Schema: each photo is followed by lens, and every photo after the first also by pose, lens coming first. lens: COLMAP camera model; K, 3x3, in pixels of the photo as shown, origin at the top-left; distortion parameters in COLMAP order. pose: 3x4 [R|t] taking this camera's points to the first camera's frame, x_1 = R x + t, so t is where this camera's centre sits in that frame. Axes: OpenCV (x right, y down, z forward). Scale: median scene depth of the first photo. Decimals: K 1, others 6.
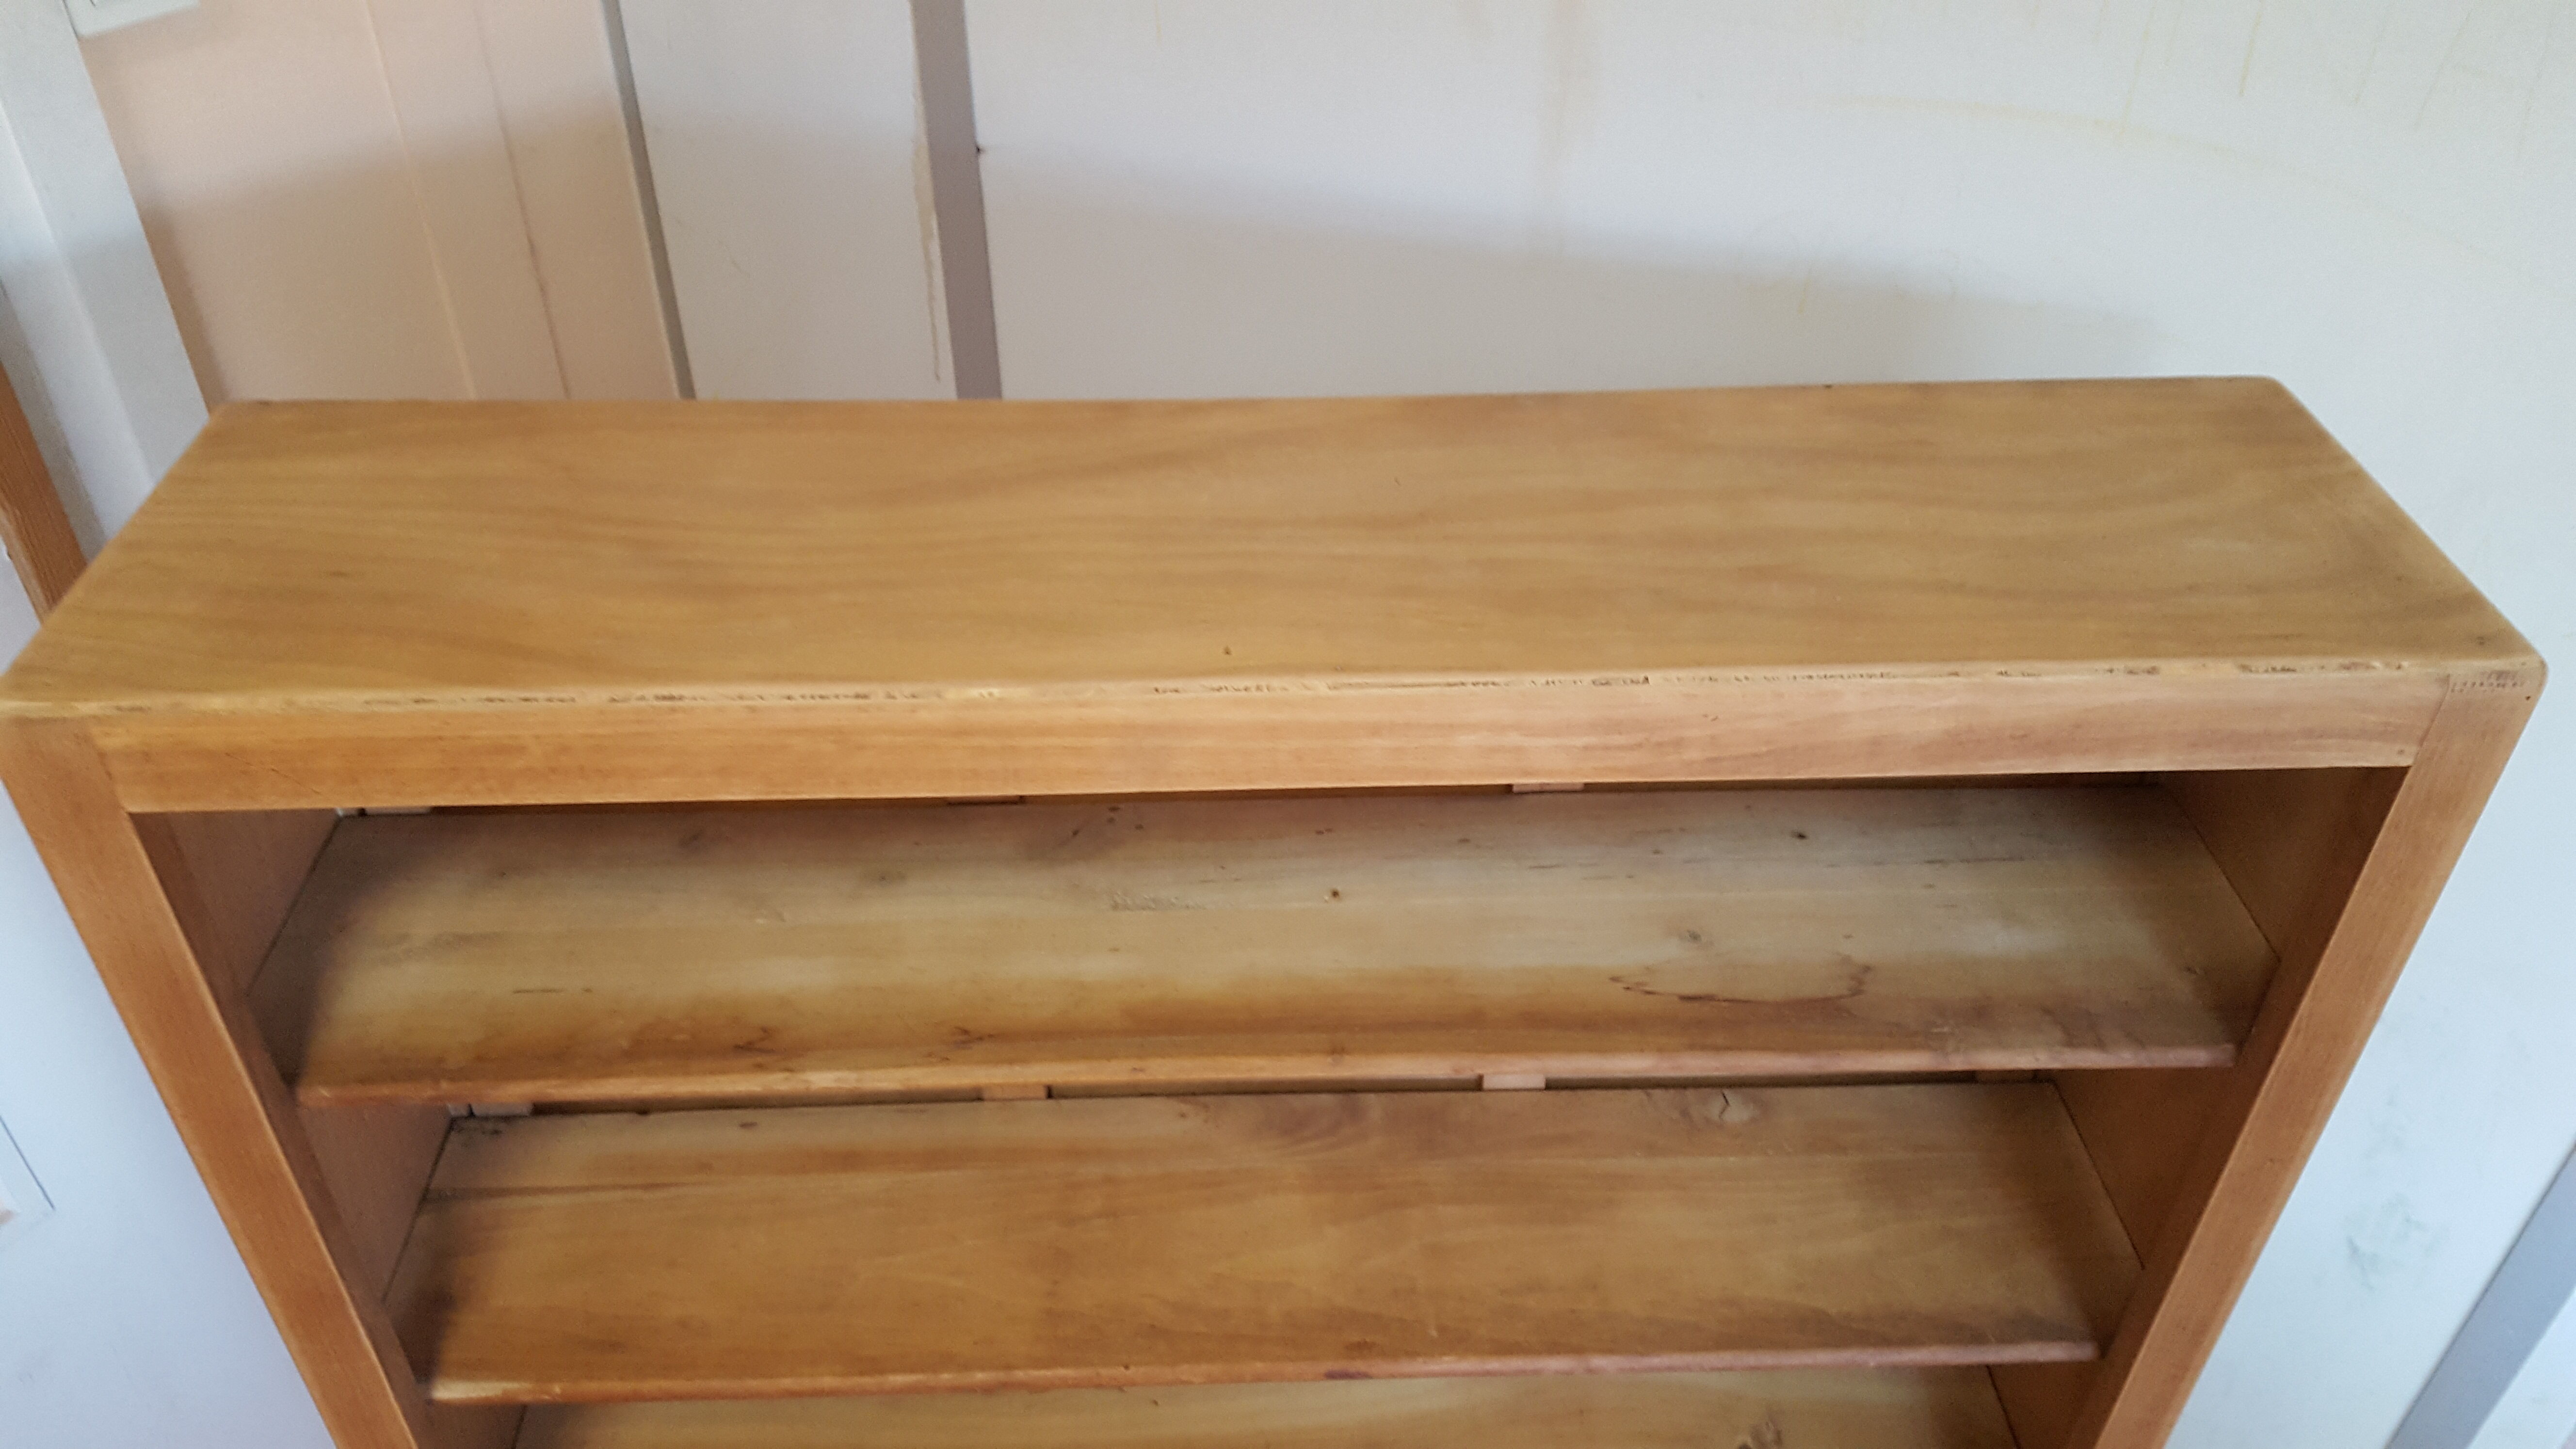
lens RADIAL K [[1936.7, 0, 1253.8], [0, 1936.7, 726.3], [0, 0, 1]] dist [0.090952, -0.163582]
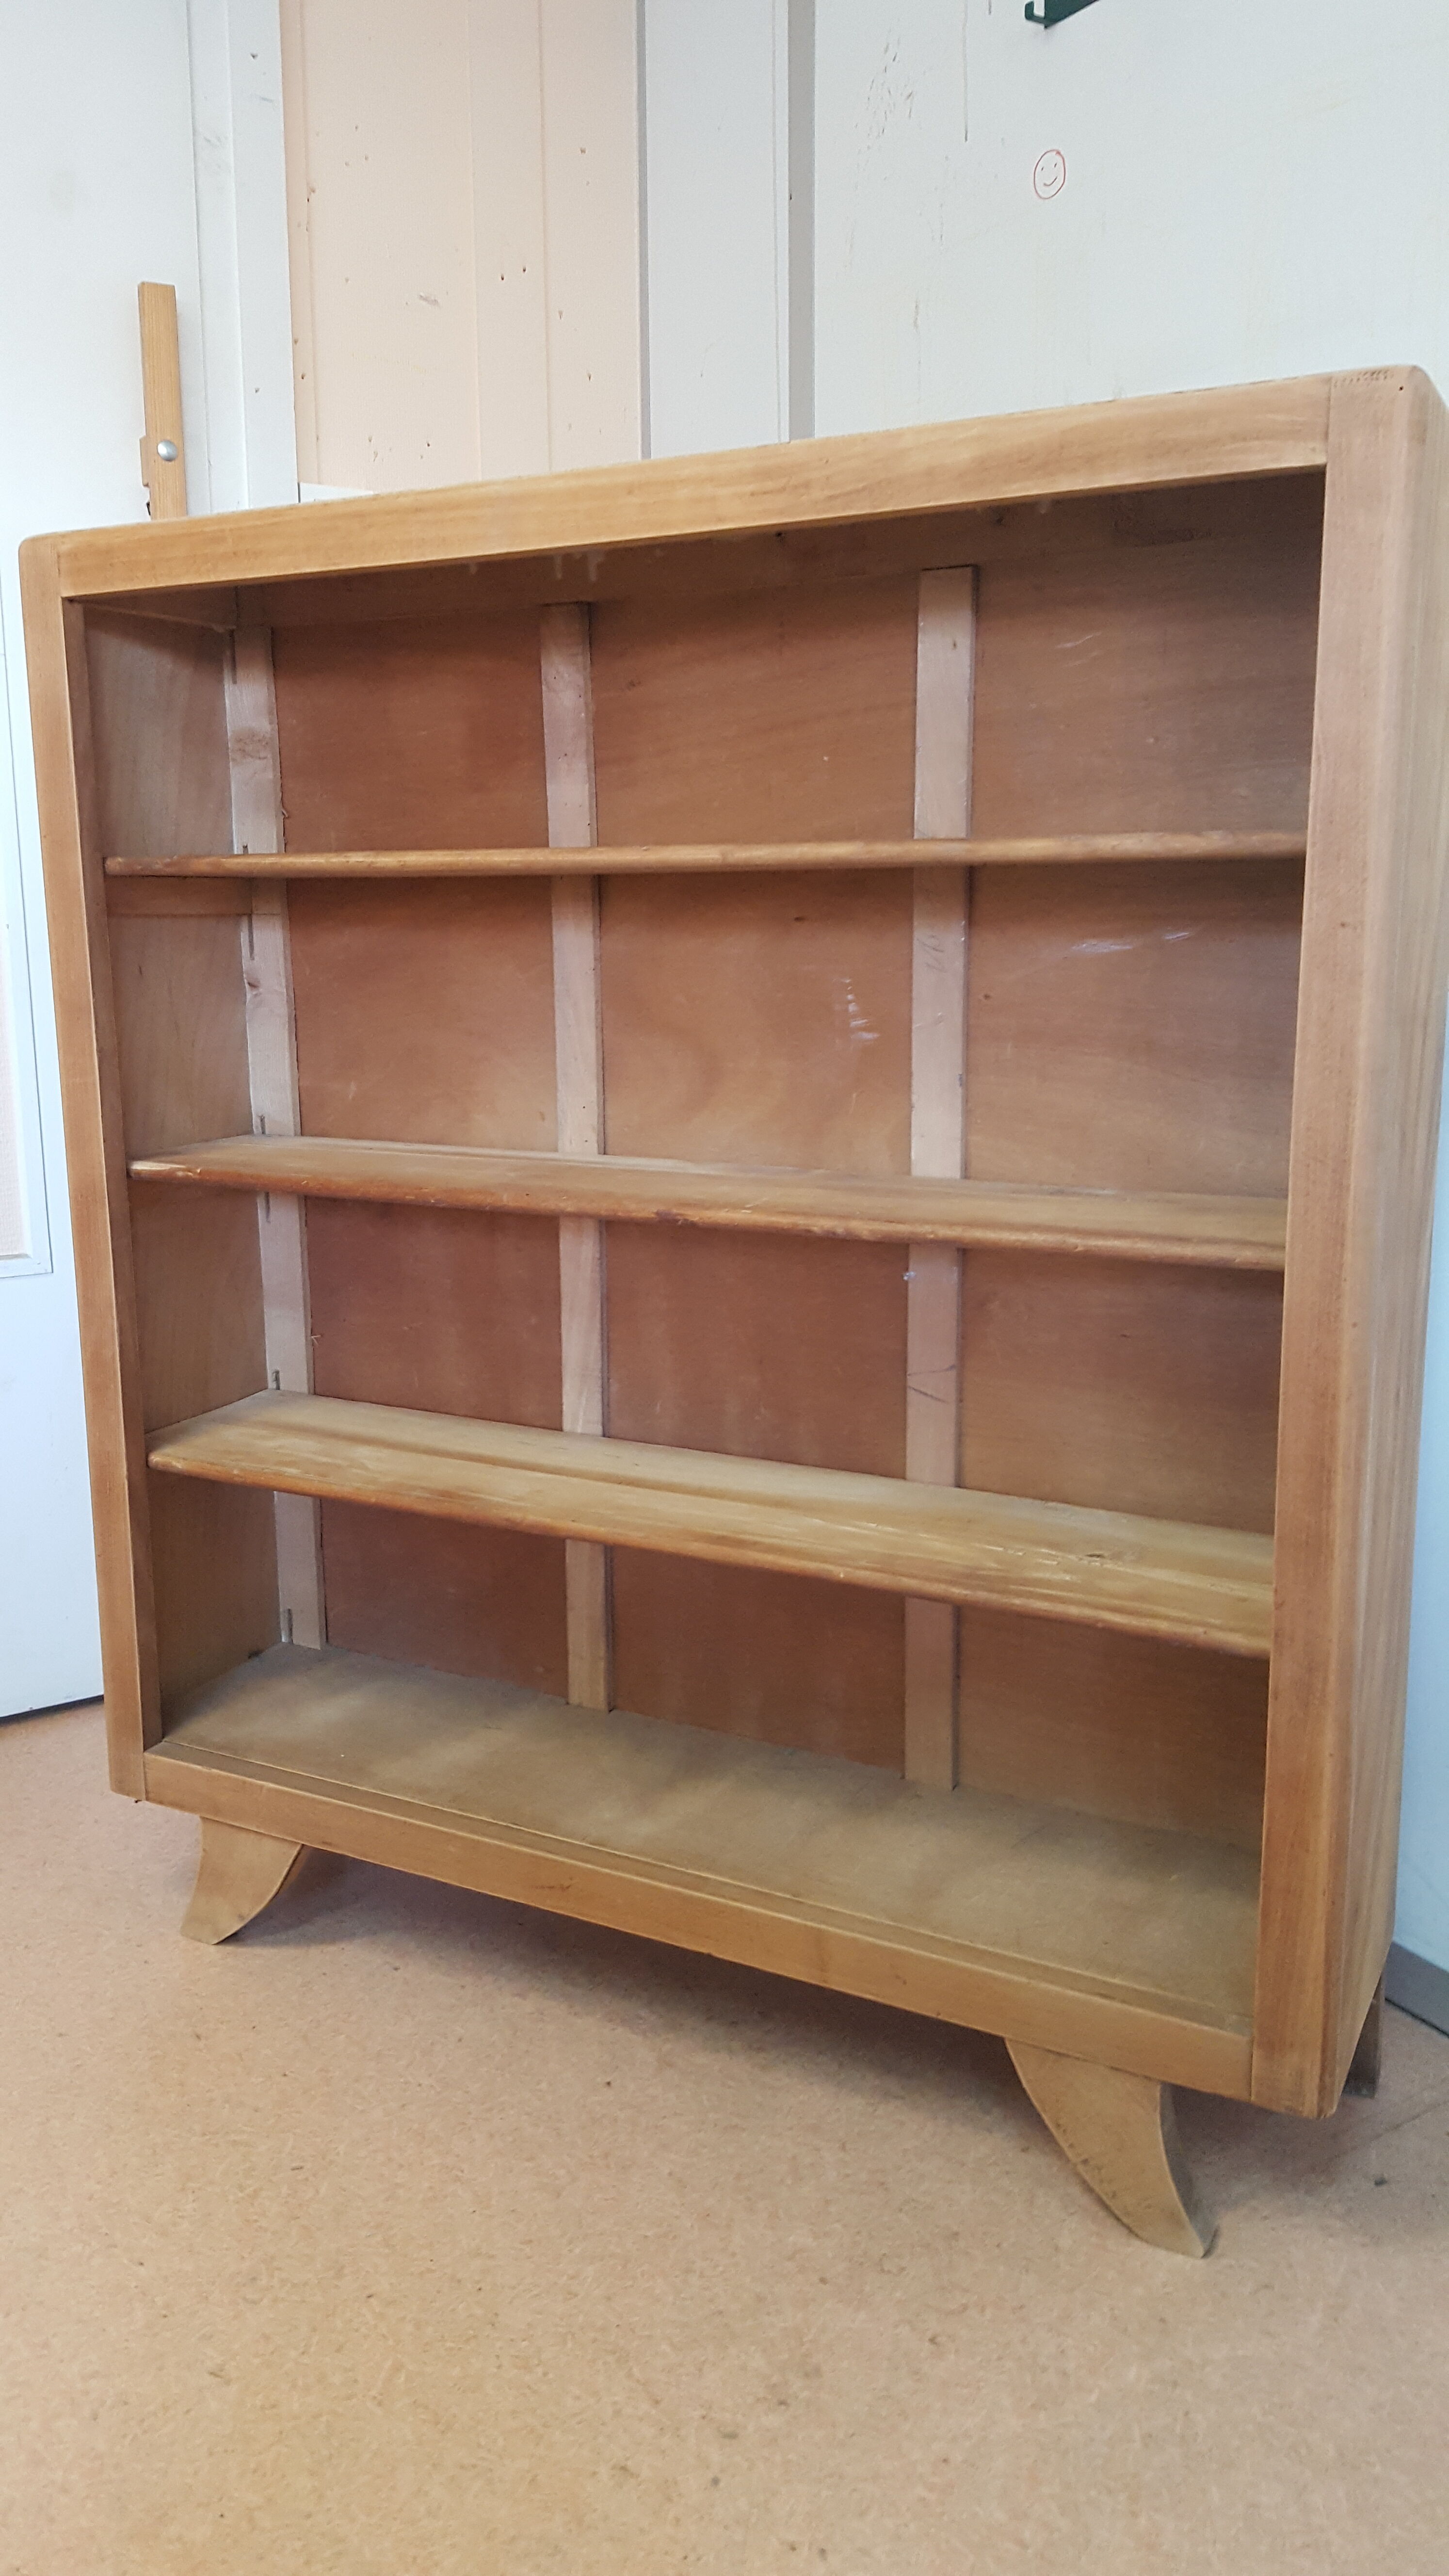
lens RADIAL K [[1930.0, 0, 673.8], [0, 1930.0, 1241.4], [0, 0, 1]] dist [0.092762, -0.158608]
pose [[0.865235, 0.076470, -0.495500, 0.928621], [-0.293801, 0.878163, -0.377506, 1.132534], [0.406262, 0.472210, 0.782284, 0.047366]]
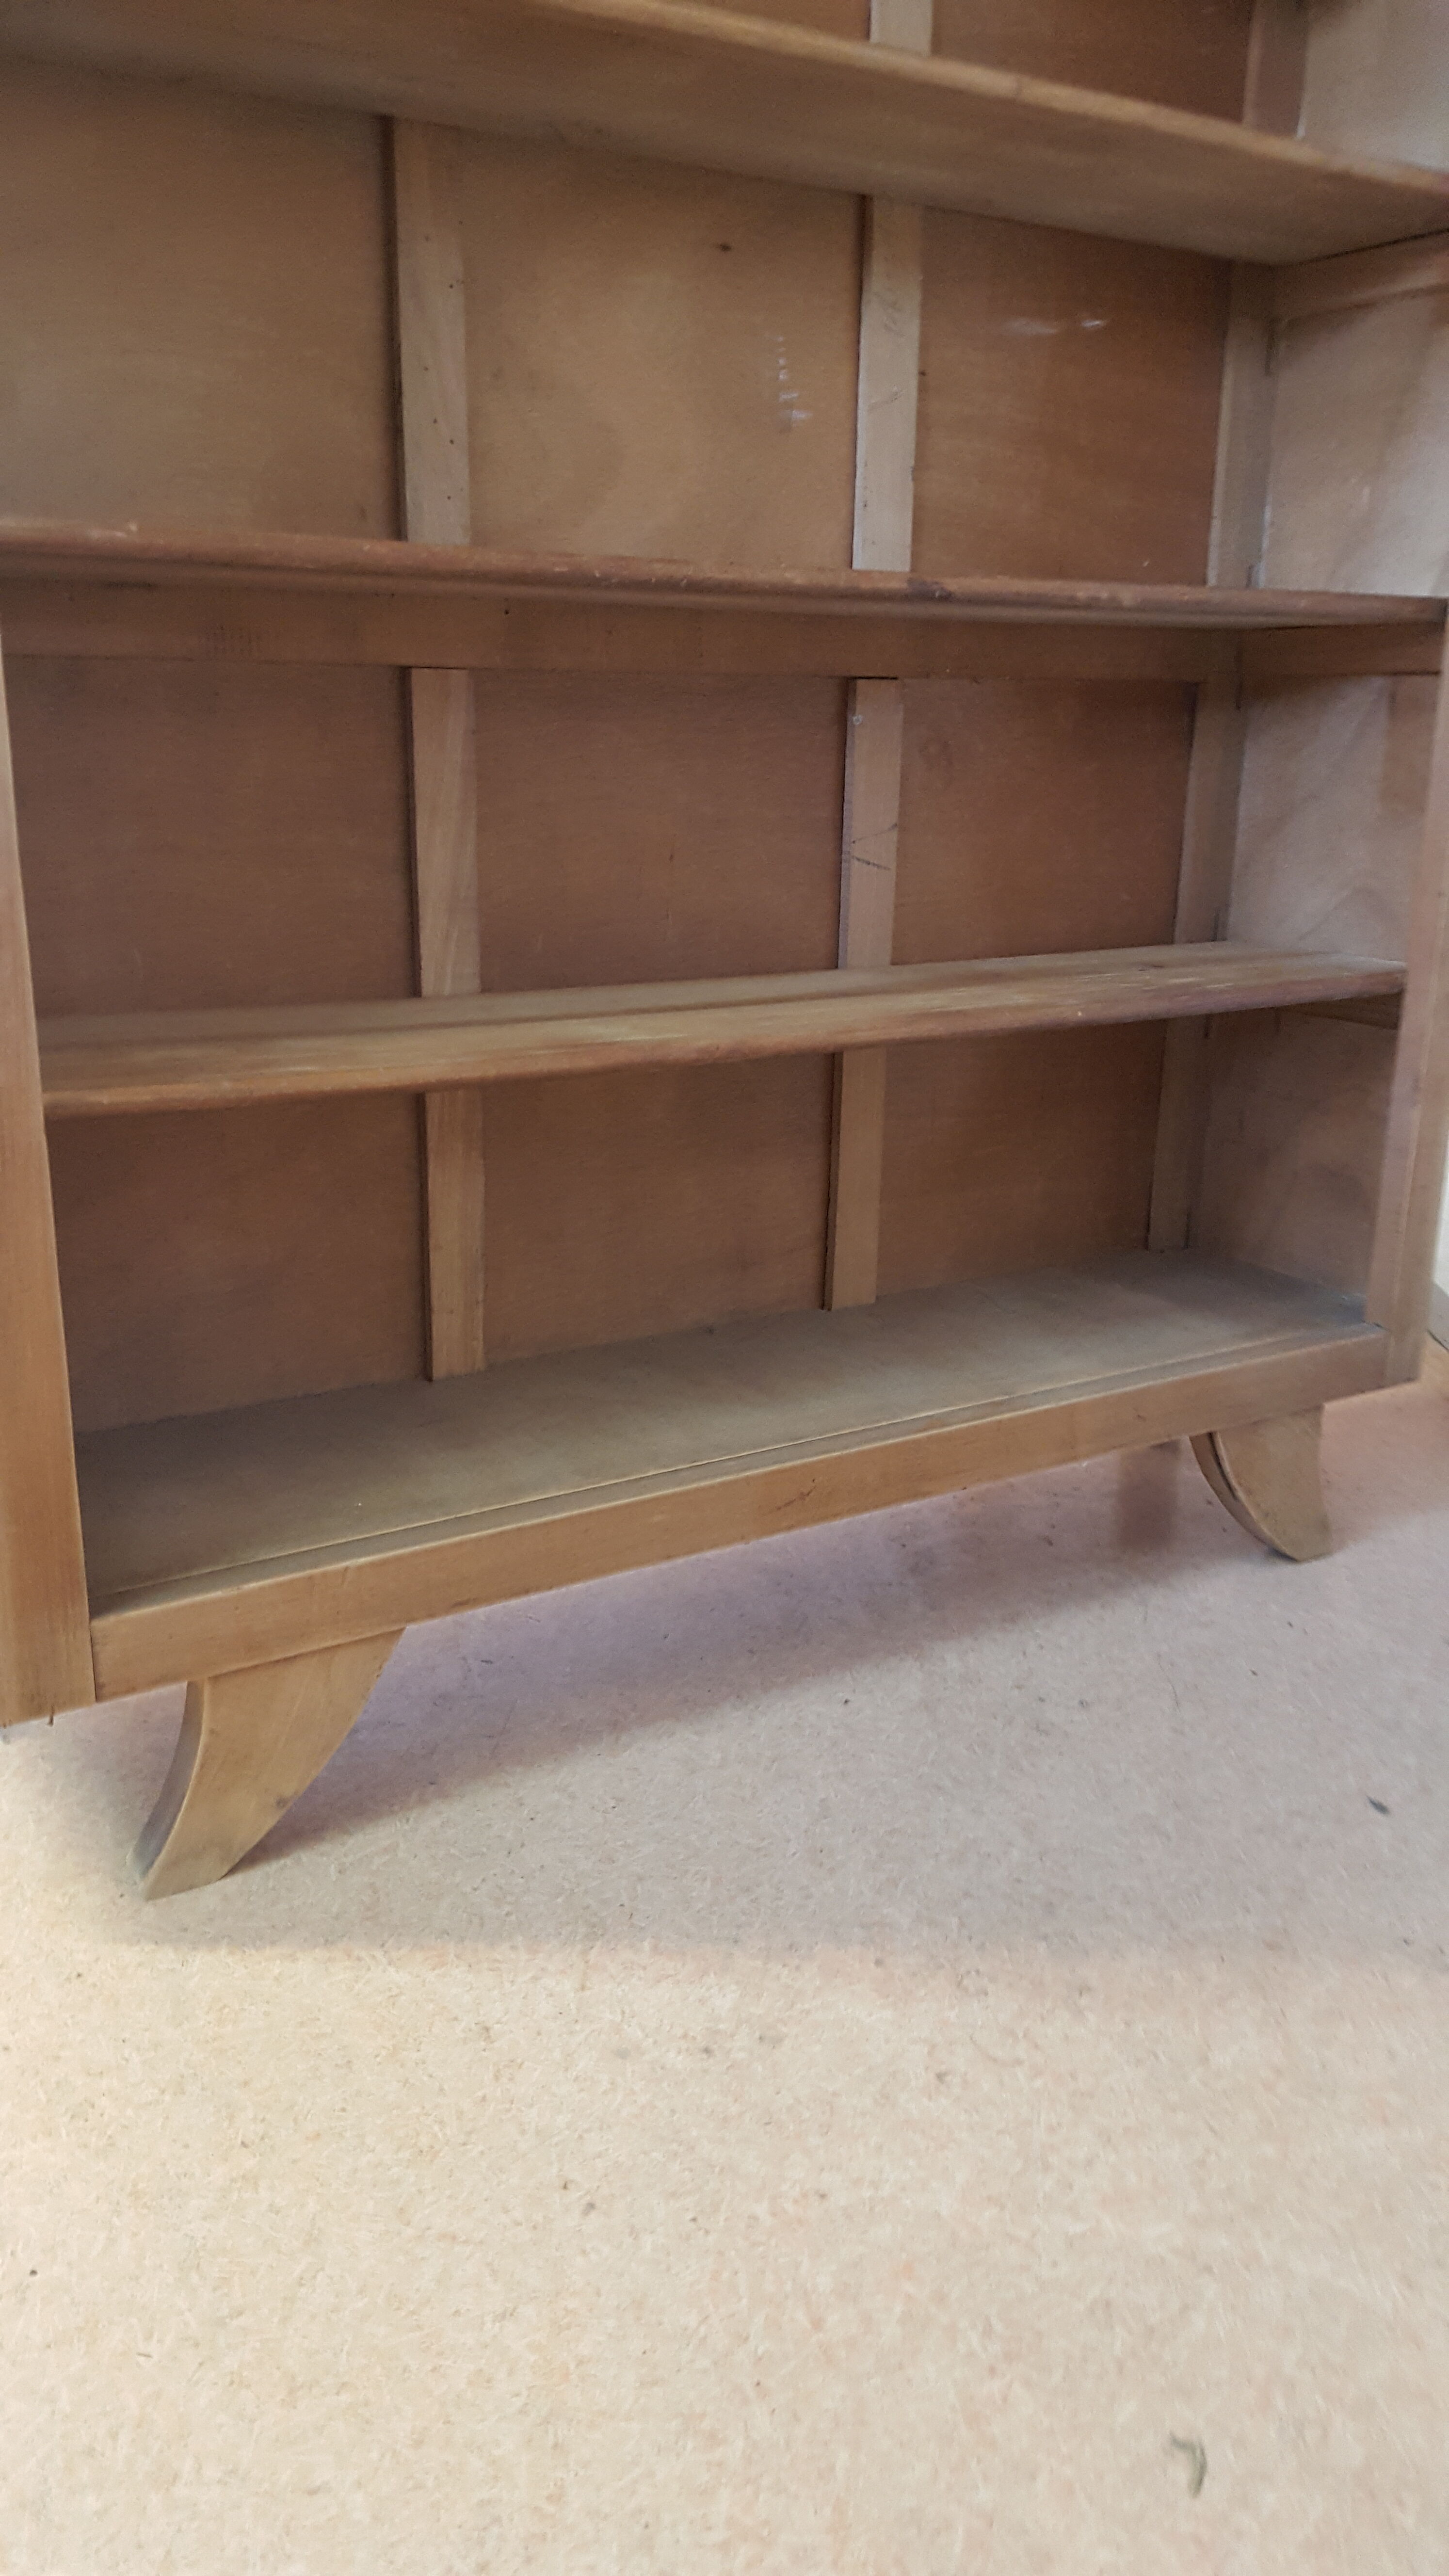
lens RADIAL K [[1936.0, 0, 699.5], [0, 1936.0, 1295.0], [0, 0, 1]] dist [0.113336, -0.169829]
pose [[0.872108, -0.133345, 0.470794, -0.783169], [0.288884, 0.916885, -0.275441, 1.246862], [-0.394936, 0.376219, 0.838144, 0.487106]]
